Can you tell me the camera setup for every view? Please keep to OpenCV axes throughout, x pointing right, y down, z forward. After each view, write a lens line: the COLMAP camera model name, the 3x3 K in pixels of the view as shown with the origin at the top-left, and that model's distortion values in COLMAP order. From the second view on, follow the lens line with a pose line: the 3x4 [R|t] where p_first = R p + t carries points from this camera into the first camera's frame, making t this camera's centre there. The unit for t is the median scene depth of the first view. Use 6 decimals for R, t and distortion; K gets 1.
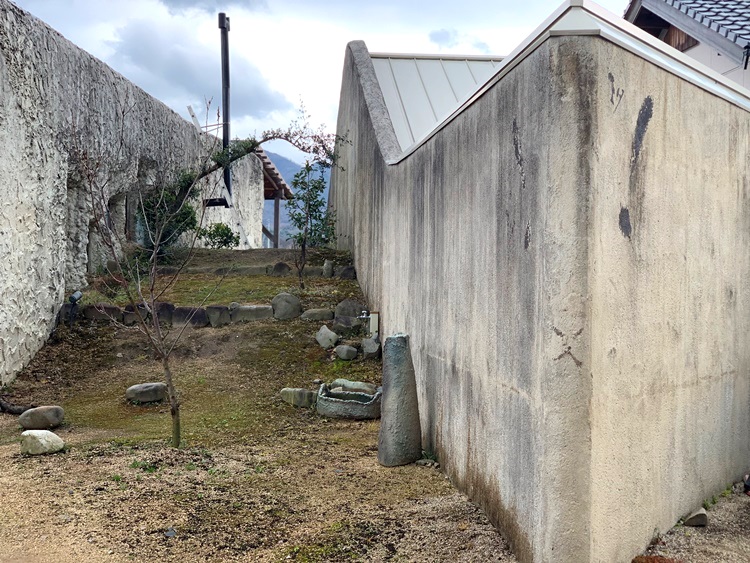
lens RADIAL K [[1145.2, 0, 374.8], [0, 1145.2, 259.9], [0, 0, 1]] dist [0.320708, -0.118731]
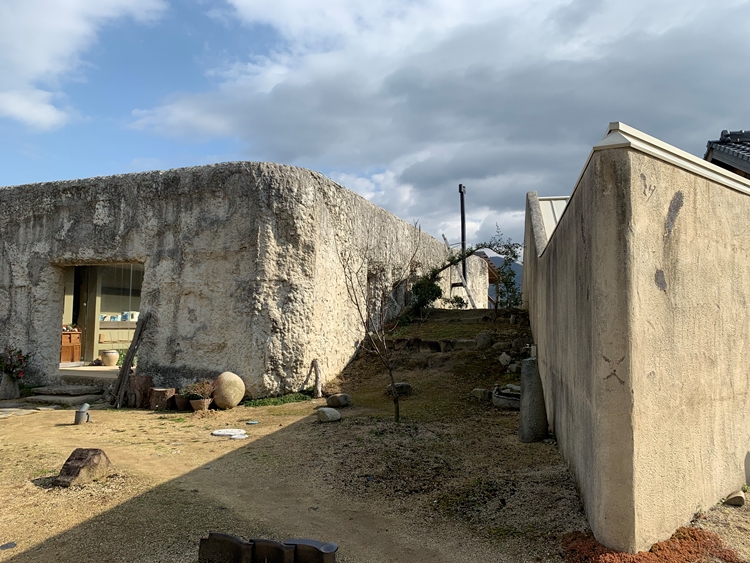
lens RADIAL K [[620.6, 0, 375.0], [0, 620.6, 281.5], [0, 0, 1]] dist [0.144826, -0.004082]
pose [[0.963675, -0.022602, -0.266120, 0.062879], [0.008016, 0.998411, -0.055770, 0.006435], [0.266958, 0.051611, 0.962325, 0.123101]]
